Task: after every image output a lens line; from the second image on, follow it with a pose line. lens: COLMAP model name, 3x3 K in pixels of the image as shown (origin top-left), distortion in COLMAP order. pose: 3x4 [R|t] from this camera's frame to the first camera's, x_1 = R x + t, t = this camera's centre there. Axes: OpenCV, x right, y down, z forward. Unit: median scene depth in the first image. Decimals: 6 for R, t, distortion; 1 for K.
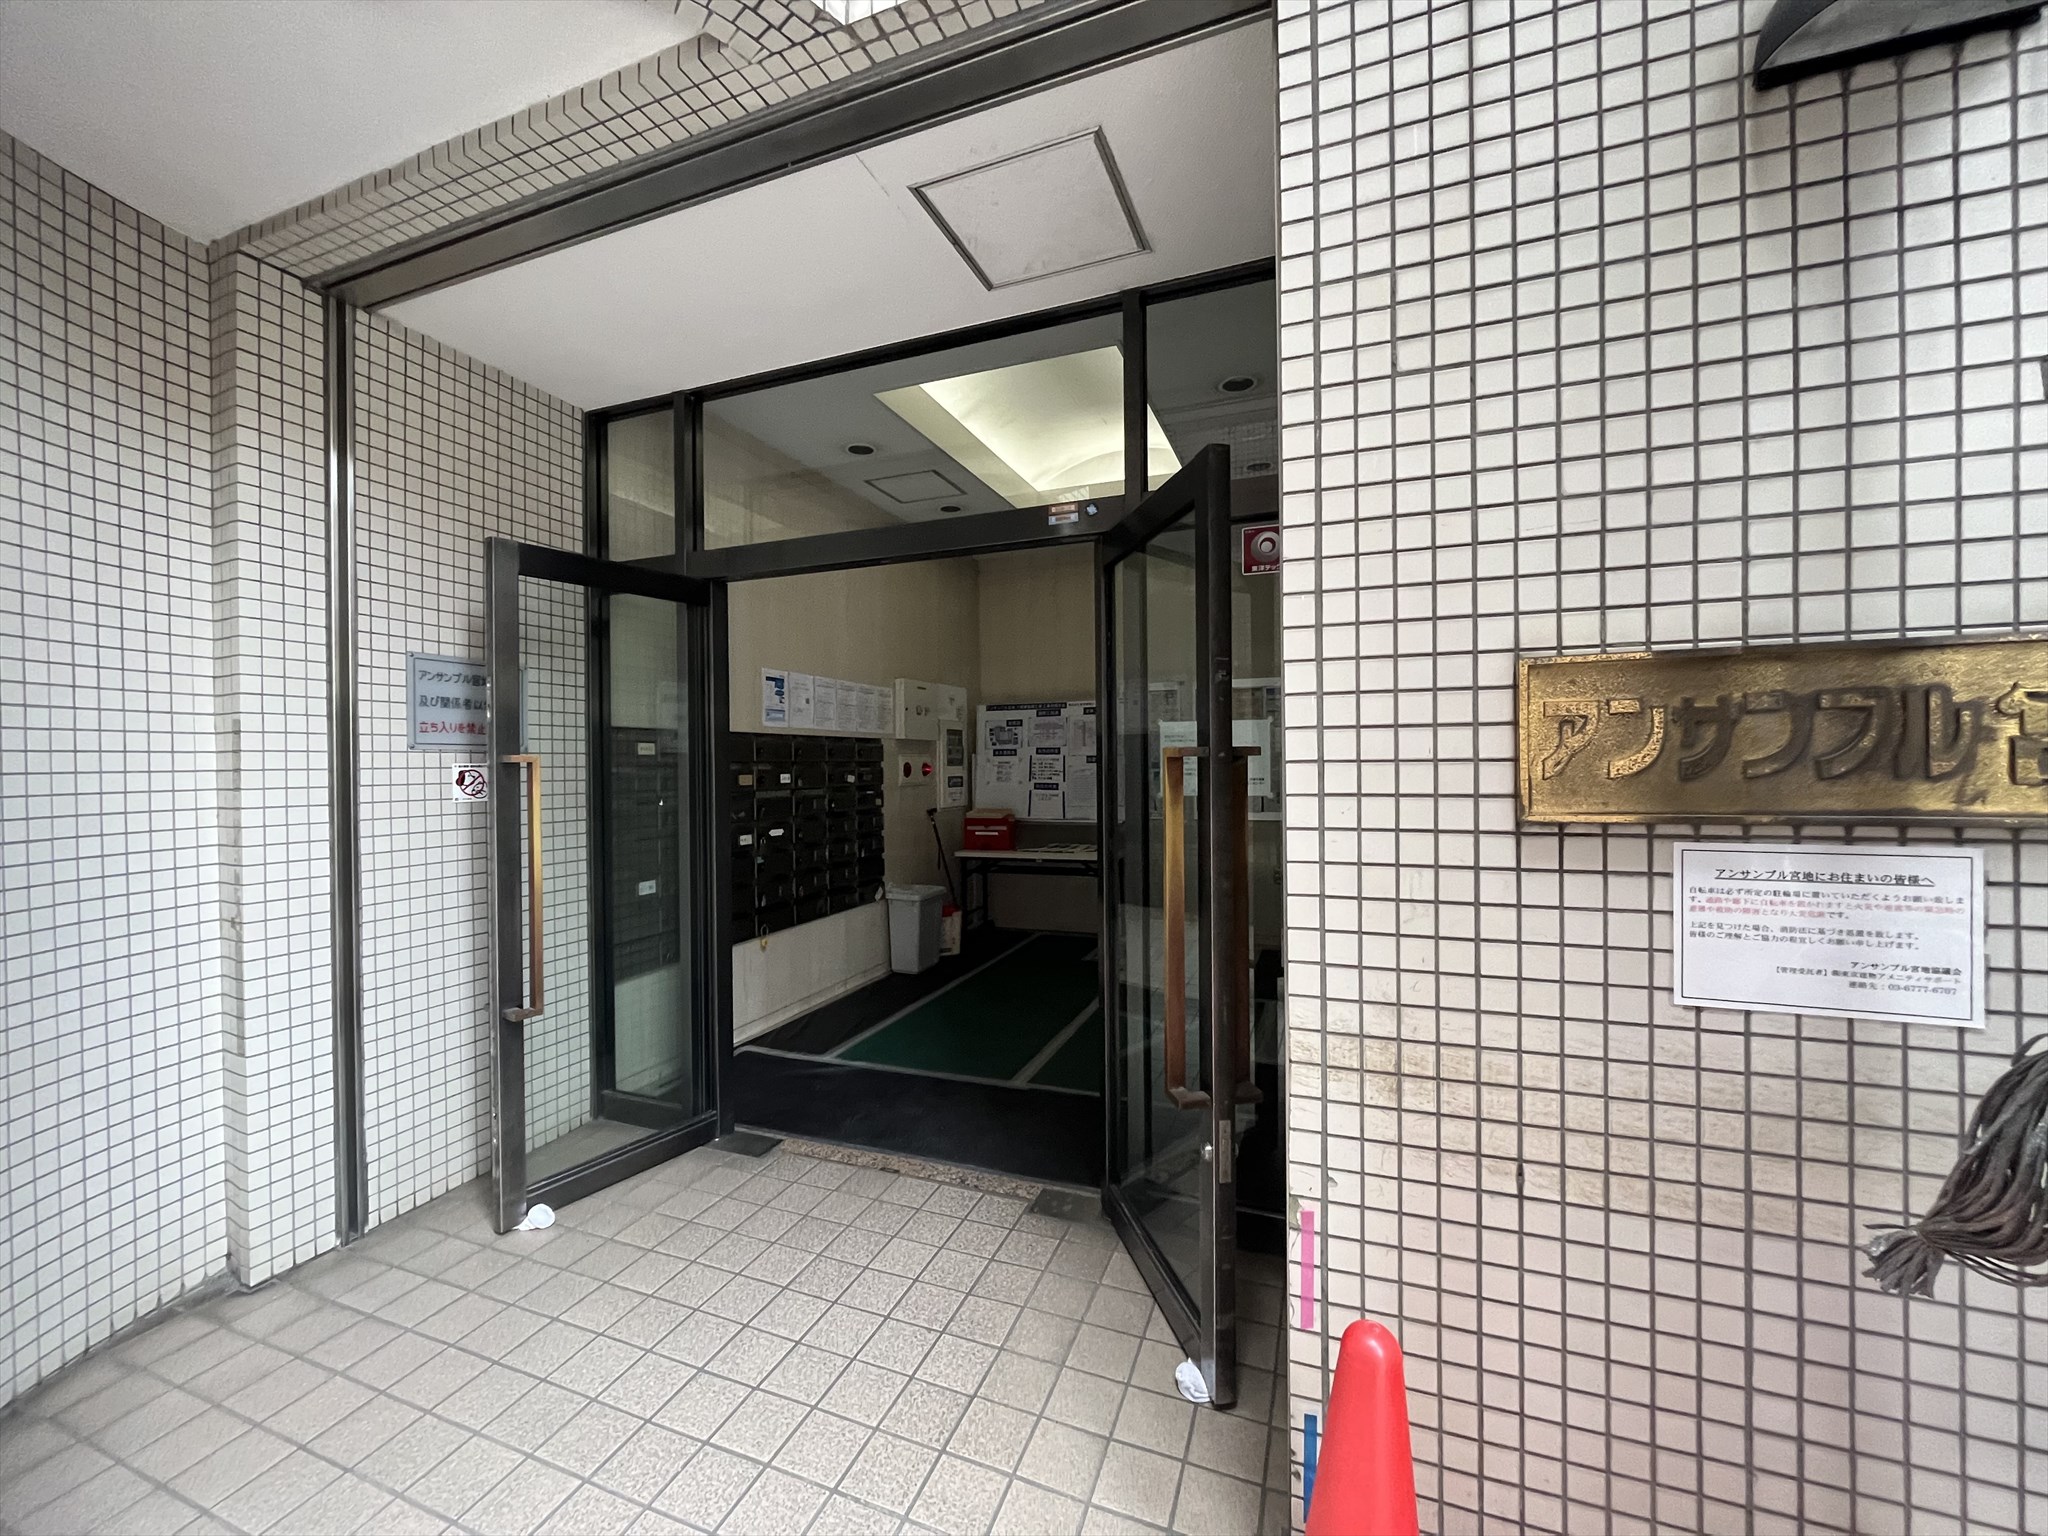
lens RADIAL K [[822.0, 0, 1024.1], [0, 822.0, 759.9], [0, 0, 1]] dist [0.000420, 0.000240]
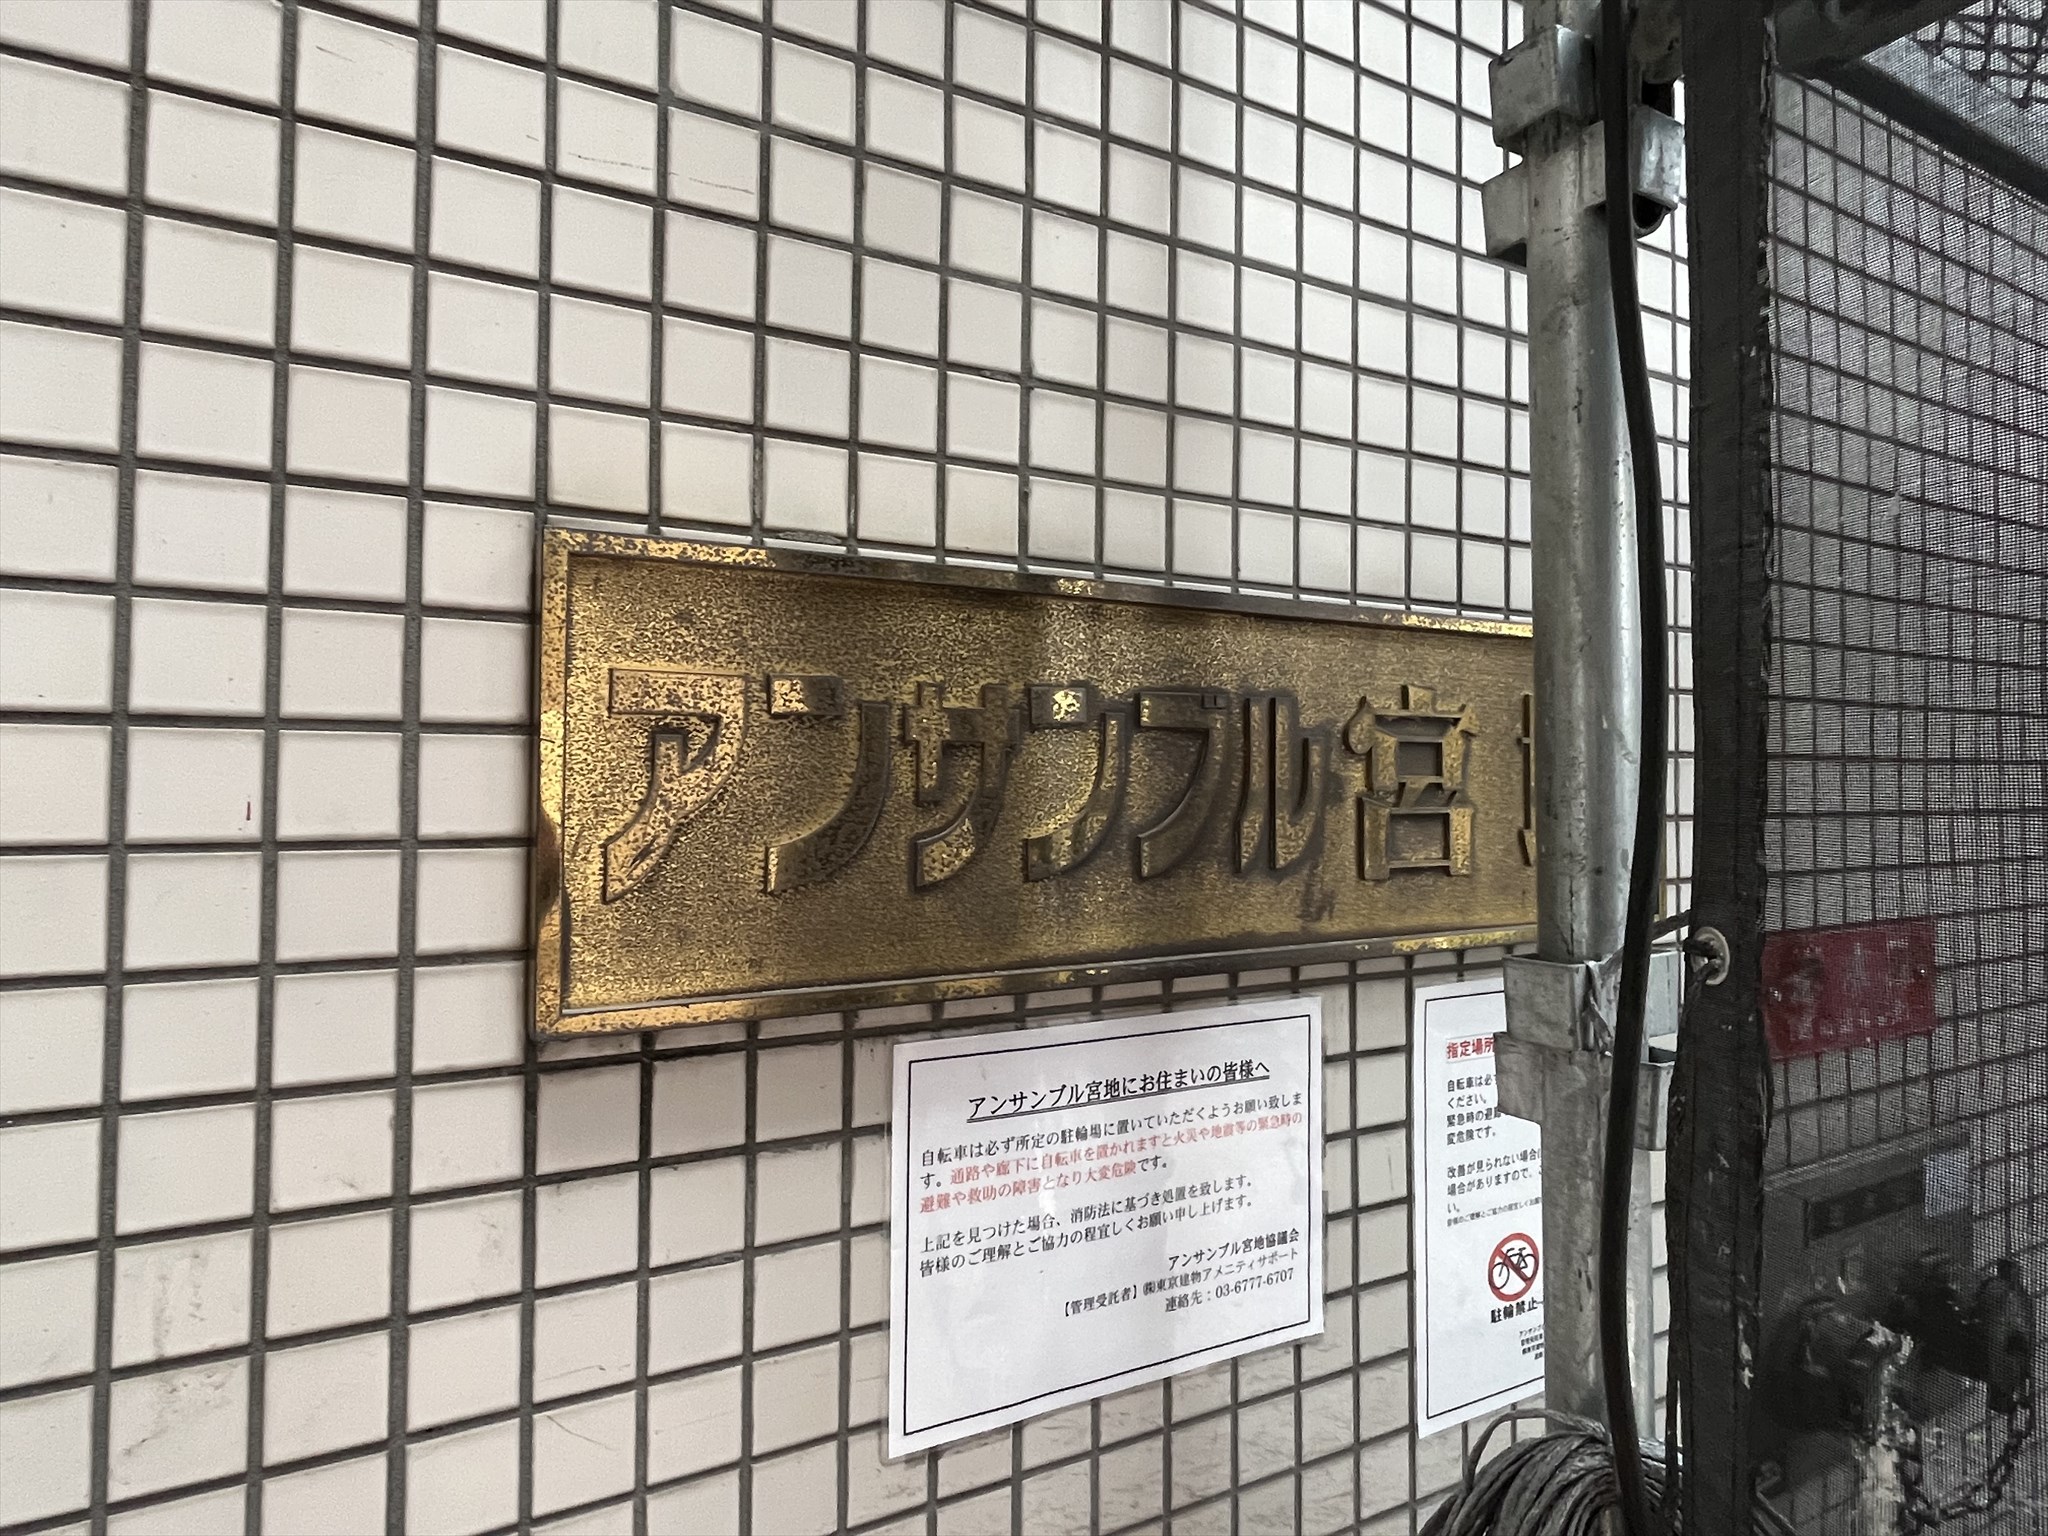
lens RADIAL K [[1199.3, 0, 1024.5], [0, 1199.3, 760.4], [0, 0, 1]] dist [0.001554, -0.000336]
pose [[0.625414, 0.027031, 0.779825, 0.377614], [-0.014658, 0.999630, -0.022894, -0.025685], [-0.780155, 0.002887, 0.625579, 0.594143]]
